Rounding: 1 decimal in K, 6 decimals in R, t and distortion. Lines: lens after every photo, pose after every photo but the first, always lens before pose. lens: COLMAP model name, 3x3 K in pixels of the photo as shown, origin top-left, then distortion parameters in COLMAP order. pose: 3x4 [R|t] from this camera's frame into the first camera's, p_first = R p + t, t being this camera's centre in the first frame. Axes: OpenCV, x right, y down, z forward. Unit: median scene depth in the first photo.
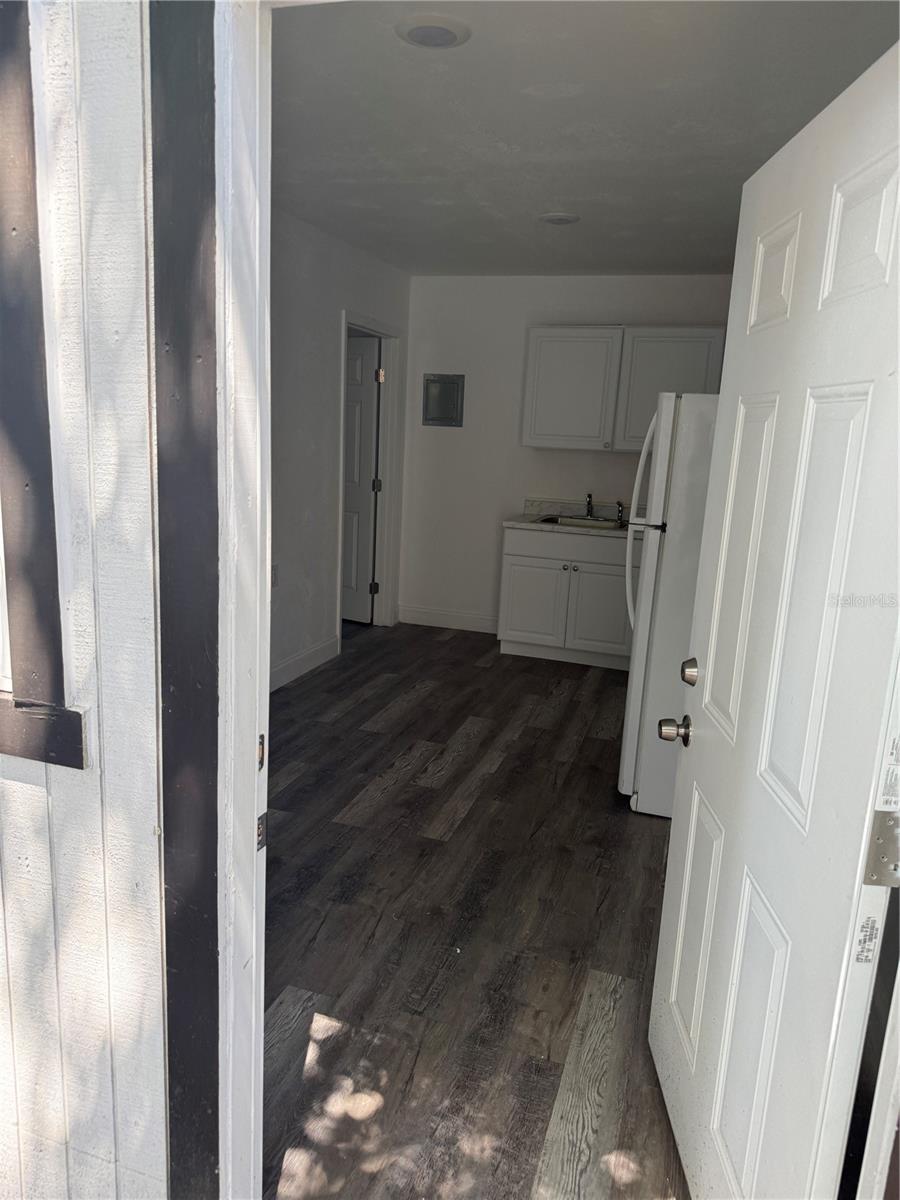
lens RADIAL K [[851.4, 0, 450.0], [0, 851.4, 600.0], [0, 0, 1]] dist [0.071364, -0.129685]
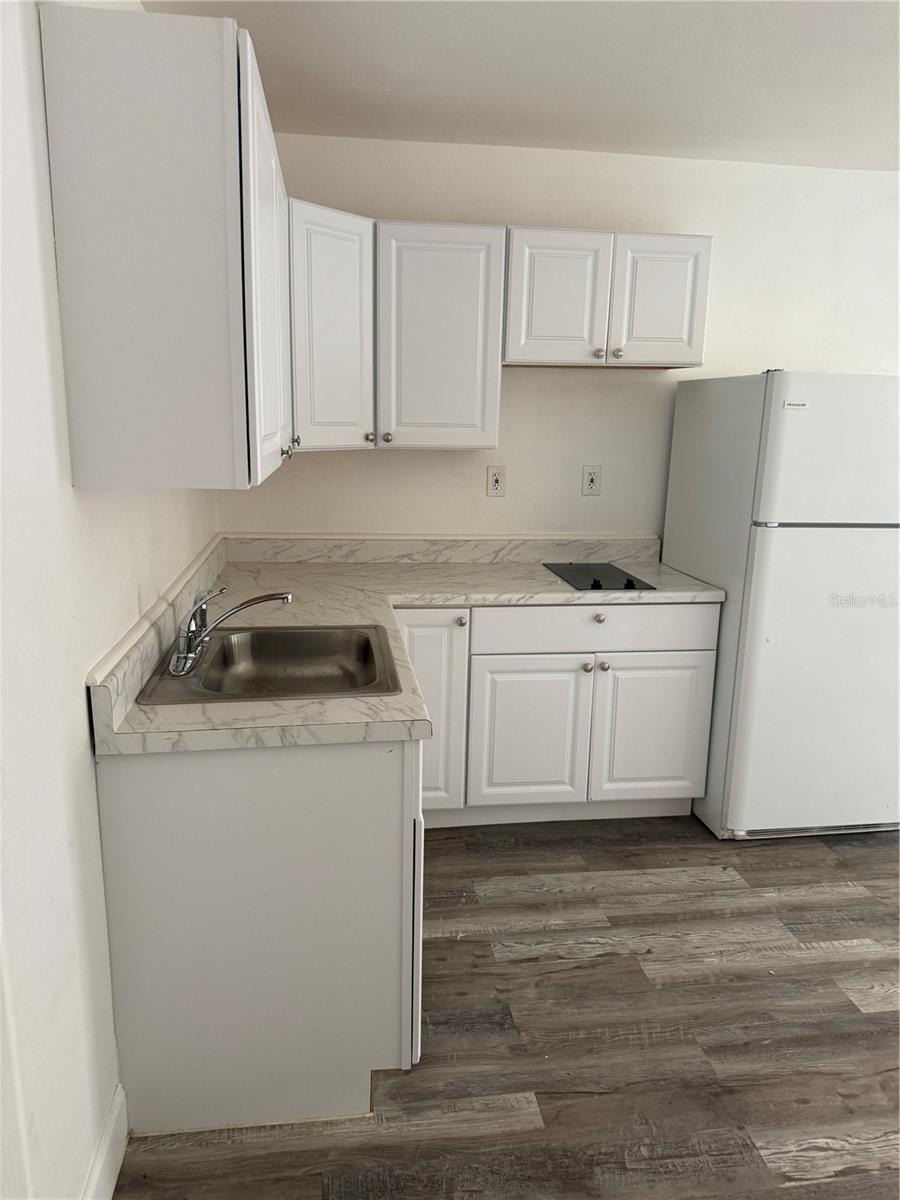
lens RADIAL K [[857.9, 0, 451.1], [0, 857.9, 572.2], [0, 0, 1]] dist [-0.001174, -0.000402]
pose [[-0.437854, -0.224697, 0.870514, -0.231149], [0.146175, 0.937588, 0.315534, -0.276315], [-0.887083, 0.265406, -0.377682, 1.248188]]
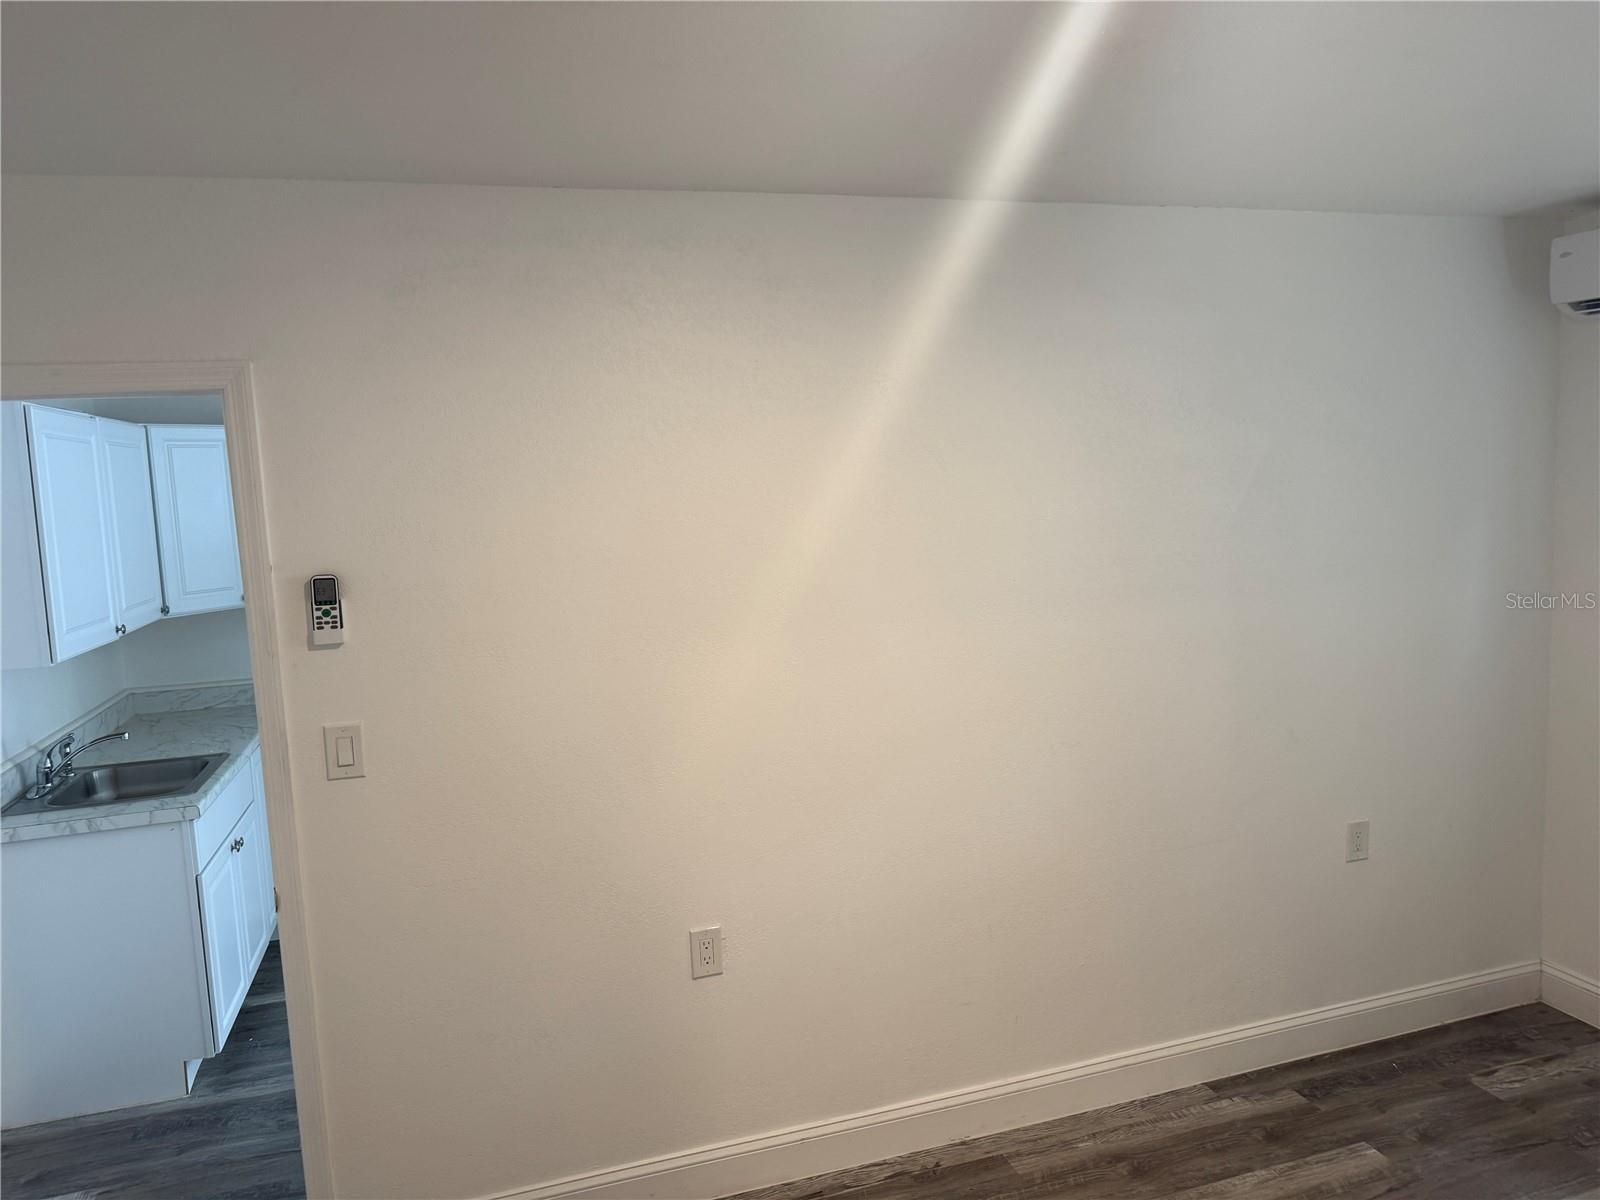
lens RADIAL K [[1127.5, 0, 800.0], [0, 1127.5, 600.0], [0, 0, 1]] dist [0.000324, 0.000751]
pose [[-0.575848, -0.111115, 0.809971, -0.710676], [0.185640, 0.947071, 0.261904, -0.345742], [-0.796202, 0.301180, -0.524742, 1.169345]]
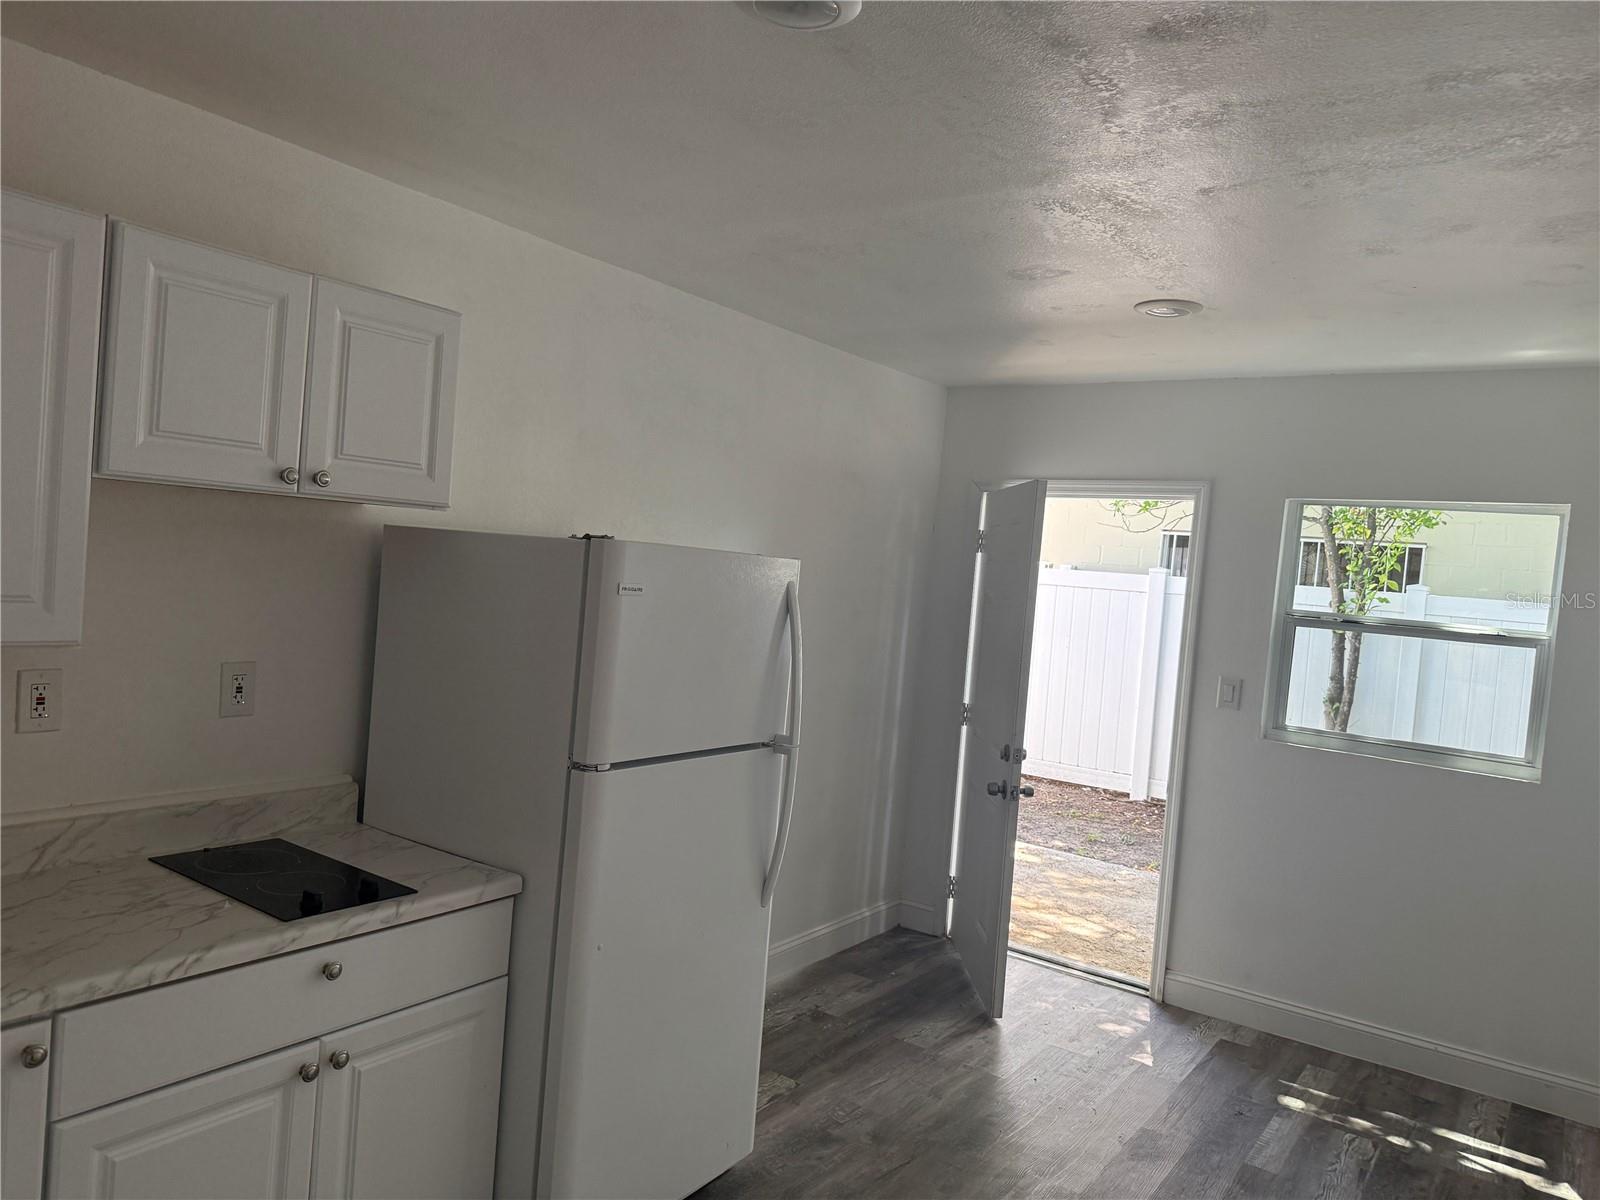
lens RADIAL K [[1104.5, 0, 773.2], [0, 1104.5, 589.3], [0, 0, 1]] dist [0.005205, 0.003035]
pose [[-0.940721, -0.129503, 0.313486, -0.019777], [-0.056162, 0.970955, 0.232577, -0.284547], [-0.334500, 0.201184, -0.920671, 1.232989]]
